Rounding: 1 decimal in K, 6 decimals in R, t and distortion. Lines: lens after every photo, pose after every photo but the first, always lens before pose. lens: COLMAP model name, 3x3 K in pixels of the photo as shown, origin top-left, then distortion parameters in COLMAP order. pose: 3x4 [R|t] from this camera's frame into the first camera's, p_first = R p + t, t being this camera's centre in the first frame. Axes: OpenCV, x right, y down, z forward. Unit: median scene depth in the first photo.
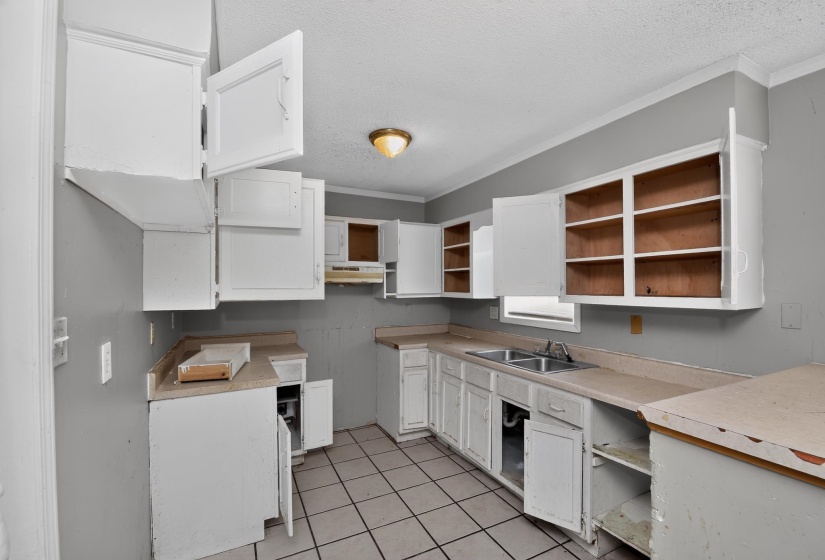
lens RADIAL K [[353.3, 0, 413.7], [0, 353.3, 294.8], [0, 0, 1]] dist [0.001029, -0.006844]
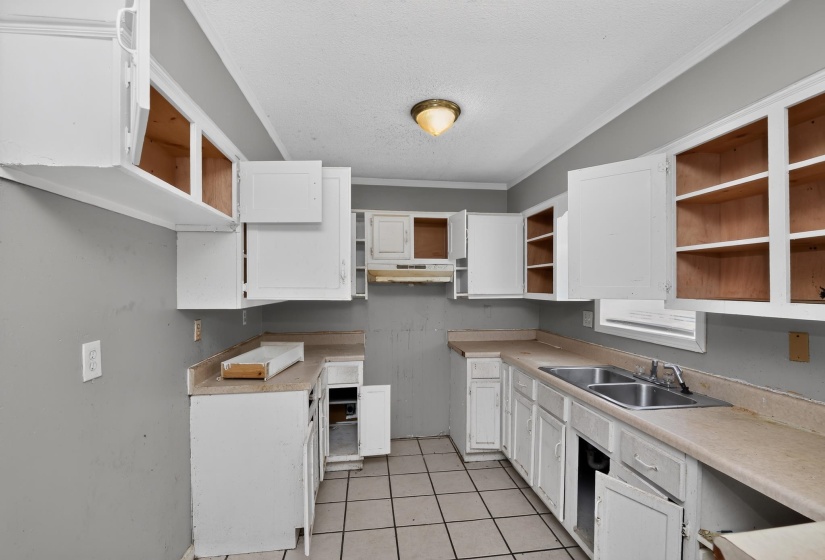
lens RADIAL K [[353.3, 0, 413.7], [0, 353.3, 294.8], [0, 0, 1]] dist [0.001029, -0.006844]
pose [[0.946508, 0.010201, -0.322519, 0.142015], [-0.009453, 0.999948, 0.003885, -0.004365], [0.322542, -0.000629, 0.946555, 0.147585]]
